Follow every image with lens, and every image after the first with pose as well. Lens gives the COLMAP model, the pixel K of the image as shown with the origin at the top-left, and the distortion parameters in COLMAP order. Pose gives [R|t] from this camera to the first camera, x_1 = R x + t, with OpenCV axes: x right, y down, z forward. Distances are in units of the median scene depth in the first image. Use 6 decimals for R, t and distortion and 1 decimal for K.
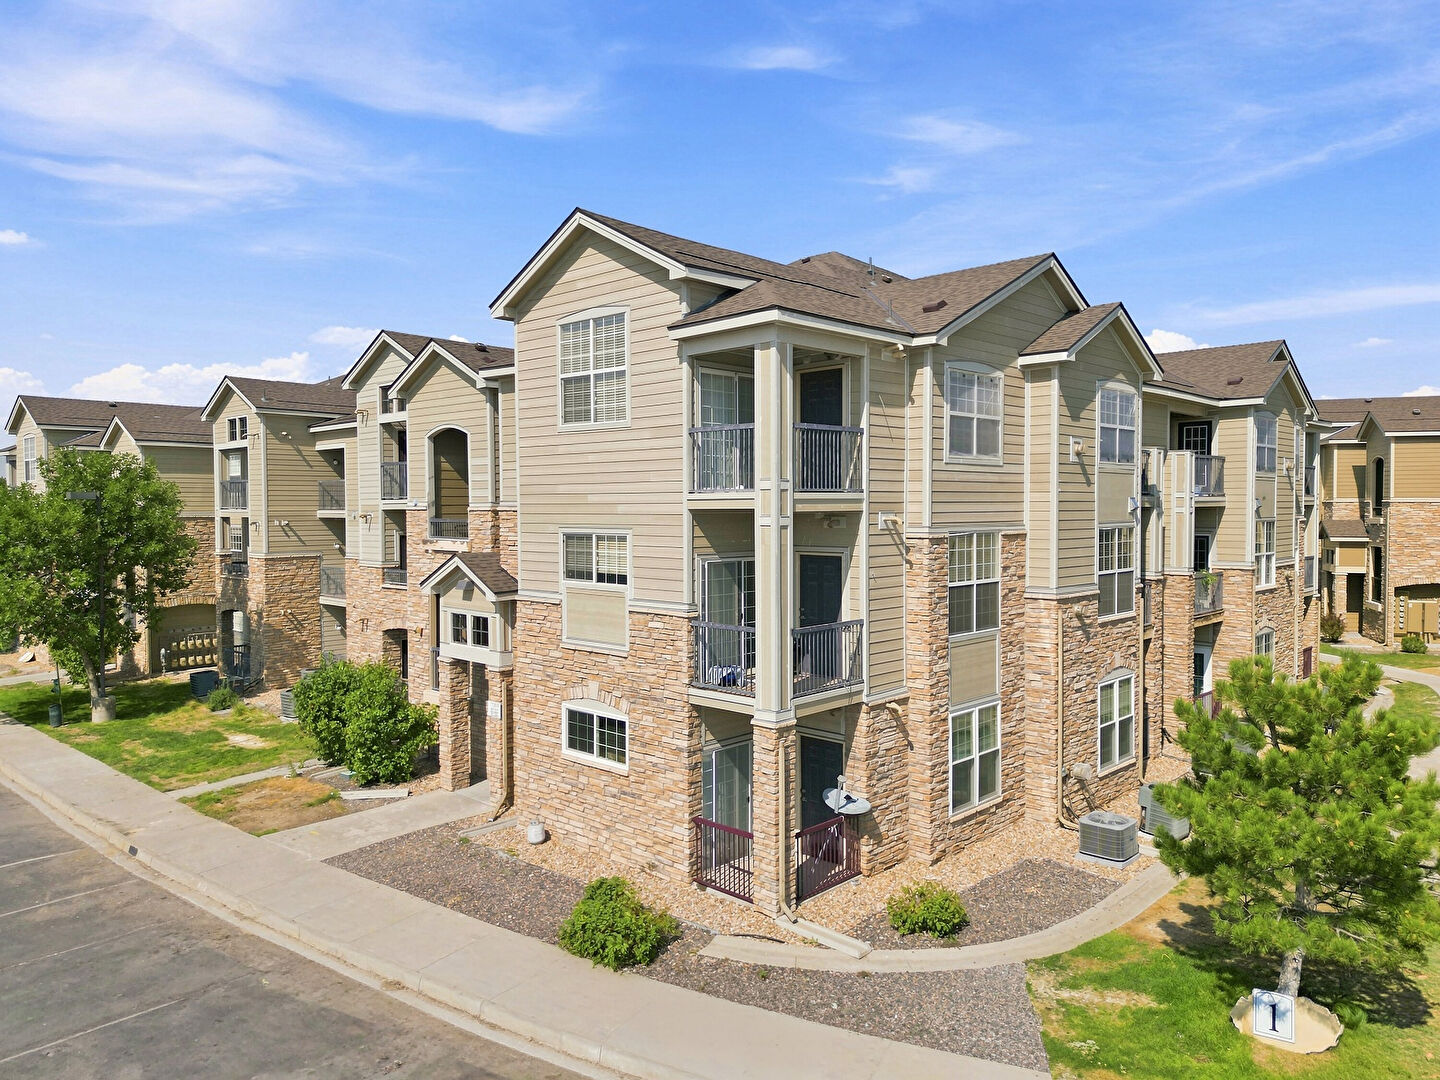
lens RADIAL K [[1032.8, 0, 711.3], [0, 1032.8, 542.8], [0, 0, 1]] dist [0.067210, -0.045348]
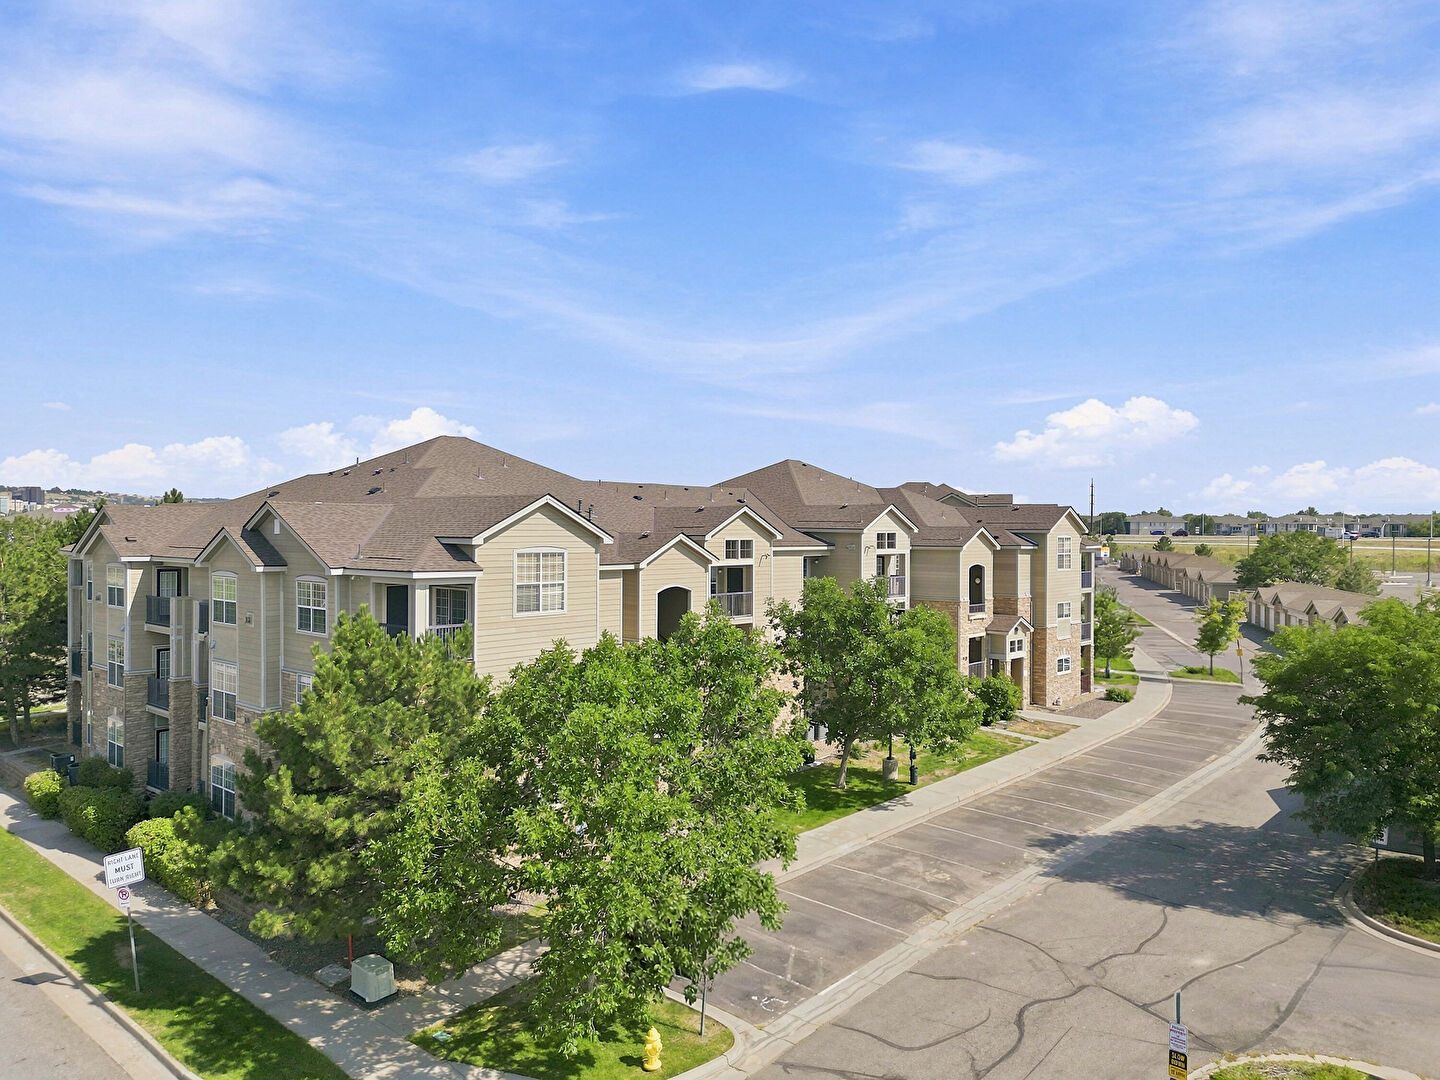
lens RADIAL K [[1032.8, 0, 723.8], [0, 1032.8, 539.3], [0, 0, 1]] dist [0.067210, -0.045348]
pose [[-0.044649, -0.010130, 0.998951, -2.719877], [0.032185, 0.999415, 0.011573, -0.227814], [-0.998484, 0.032668, -0.044297, 1.806747]]
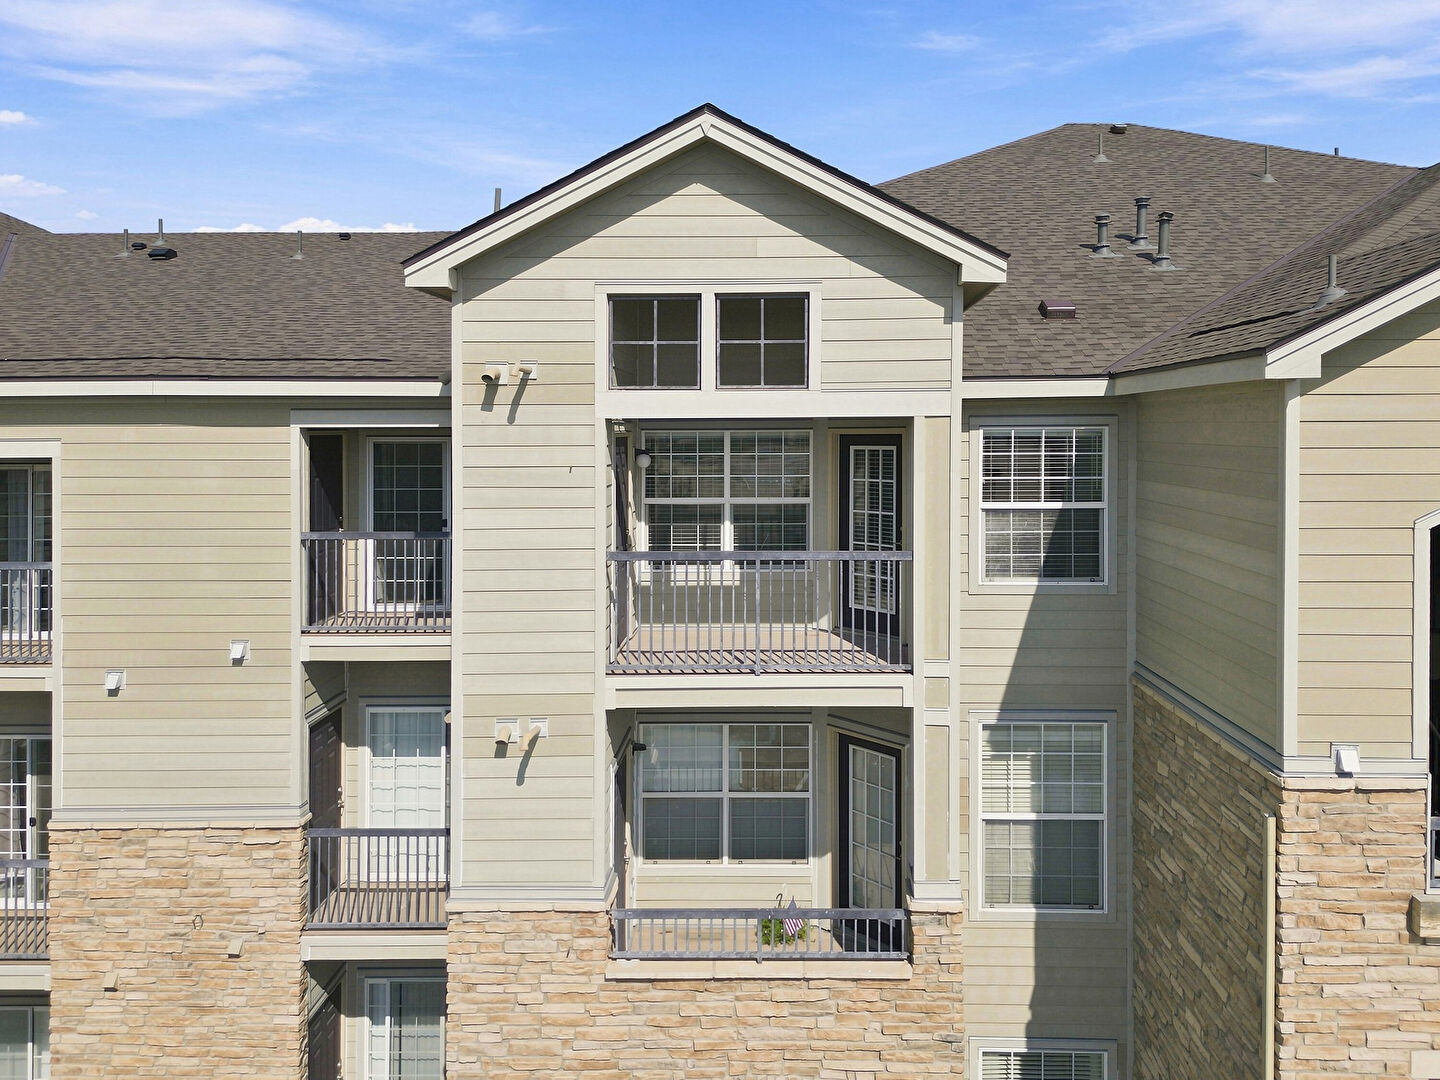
lens RADIAL K [[1103.7, 0, 732.3], [0, 1103.7, 456.1], [0, 0, 1]] dist [0.064703, -0.041334]
pose [[0.736302, -0.009627, 0.676584, -0.686428], [0.020533, 0.999756, -0.008120, -0.137125], [-0.676341, 0.019871, 0.736321, 1.018214]]
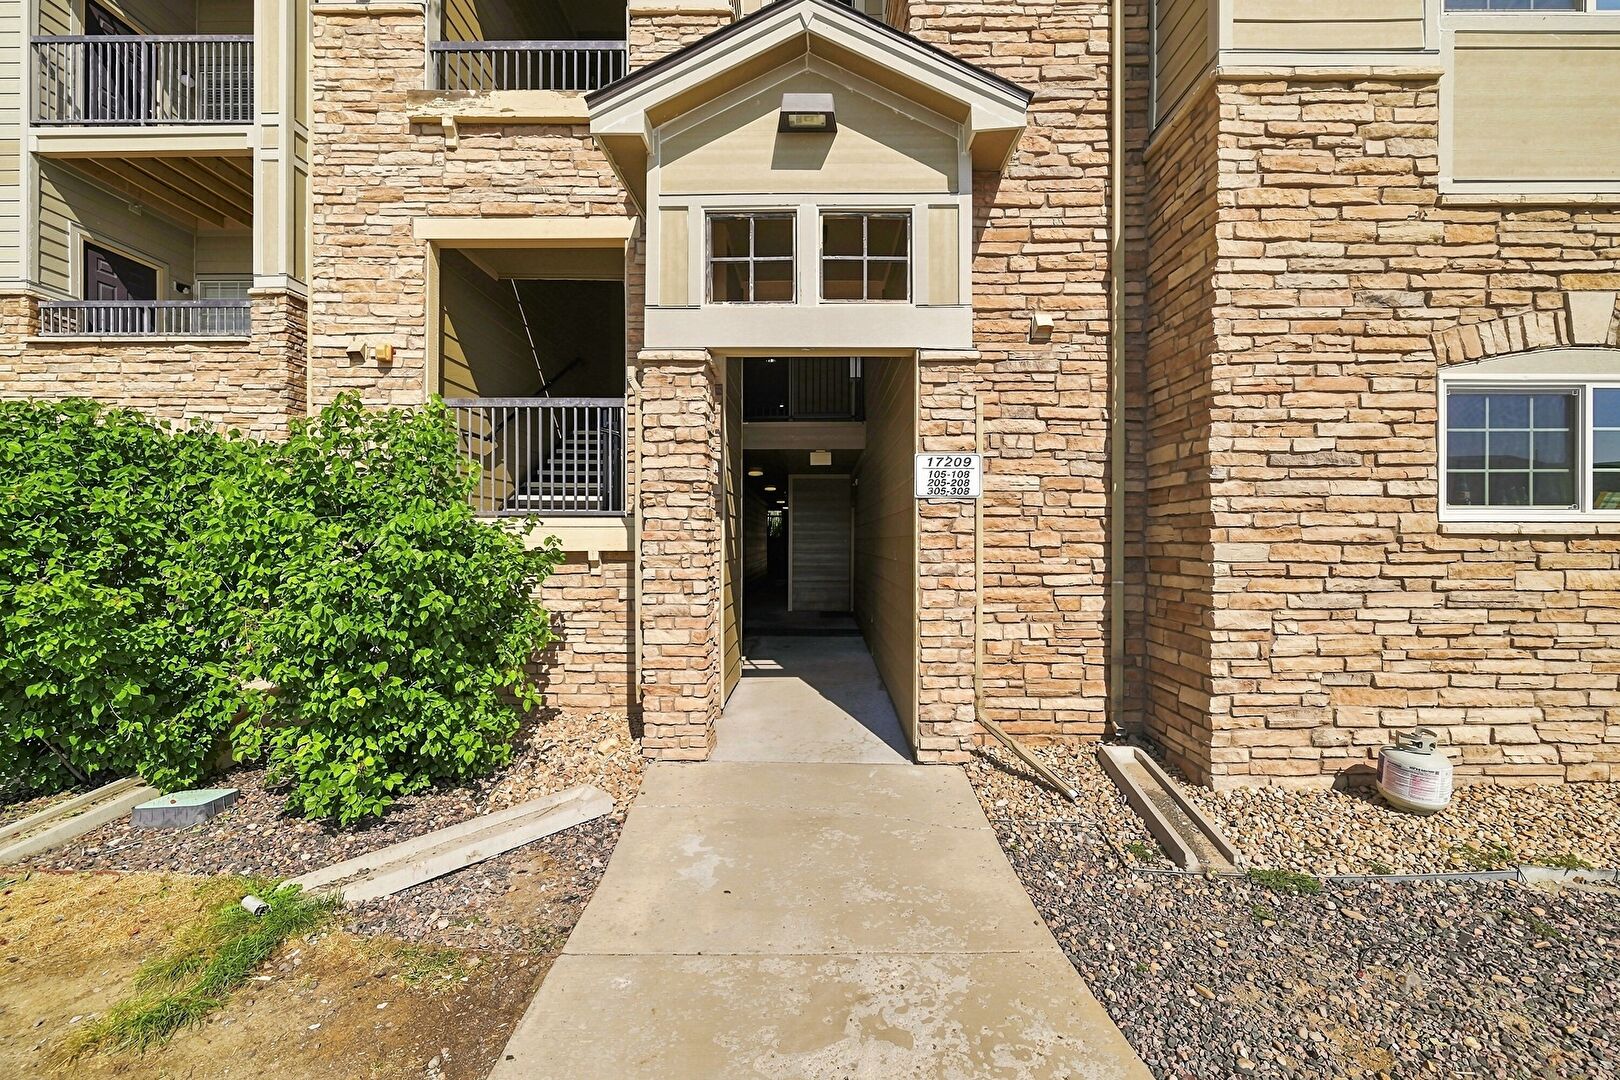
lens RADIAL K [[643.4, 0, 803.3], [0, 643.4, 554.7], [0, 0, 1]] dist [0.004318, -0.002539]
pose [[0.718653, -0.004529, 0.695355, -0.375657], [0.019398, 0.999720, -0.013536, 0.181177], [-0.695099, 0.023216, 0.718539, 0.848650]]
